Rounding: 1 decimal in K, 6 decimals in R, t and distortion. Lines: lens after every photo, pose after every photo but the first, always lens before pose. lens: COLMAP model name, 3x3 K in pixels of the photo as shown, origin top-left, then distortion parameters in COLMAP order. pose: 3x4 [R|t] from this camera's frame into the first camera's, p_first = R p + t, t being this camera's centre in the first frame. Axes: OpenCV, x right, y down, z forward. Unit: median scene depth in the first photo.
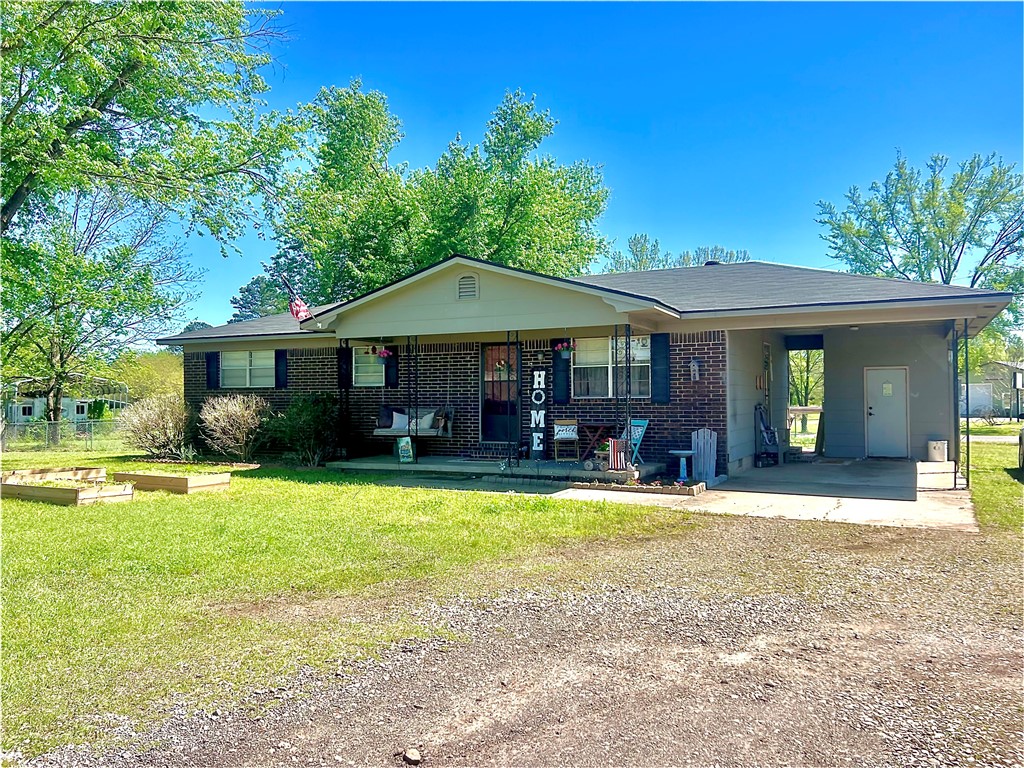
lens RADIAL K [[799.2, 0, 511.9], [0, 799.2, 381.5], [0, 0, 1]] dist [0.038644, -0.011024]
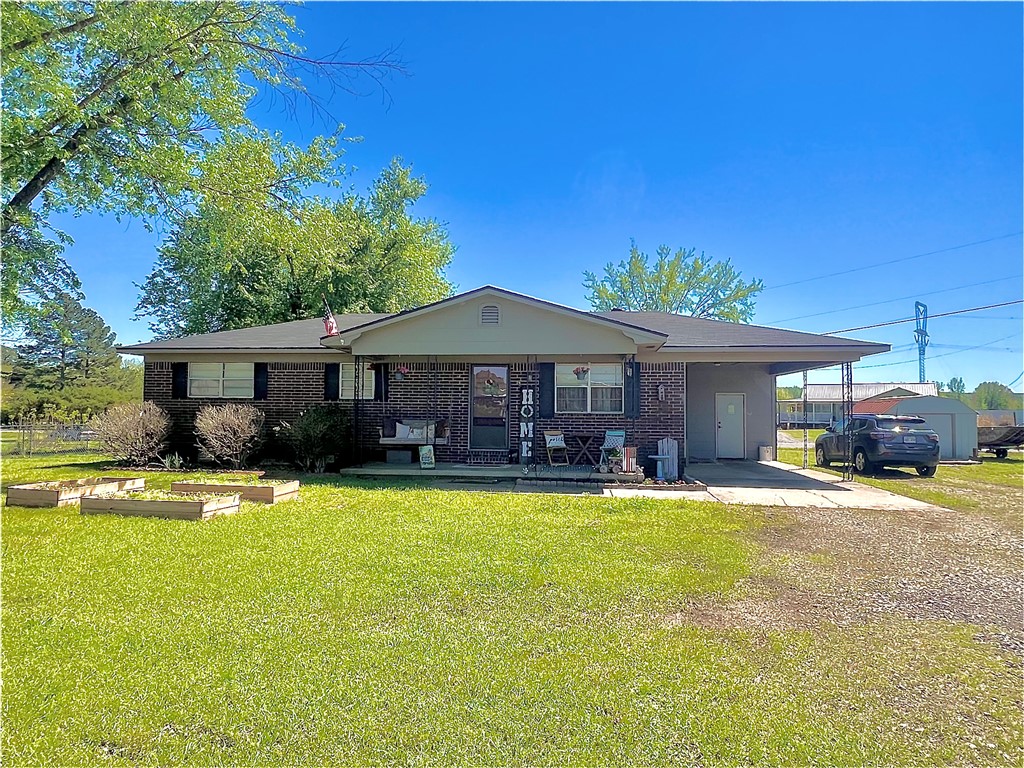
lens RADIAL K [[632.4, 0, 510.4], [0, 632.4, 380.8], [0, 0, 1]] dist [-0.028188, -0.000772]
pose [[0.940869, 0.031303, 0.337321, -0.308346], [-0.021431, 0.999227, -0.032953, 0.005575], [-0.338092, 0.023775, 0.940813, 0.124874]]
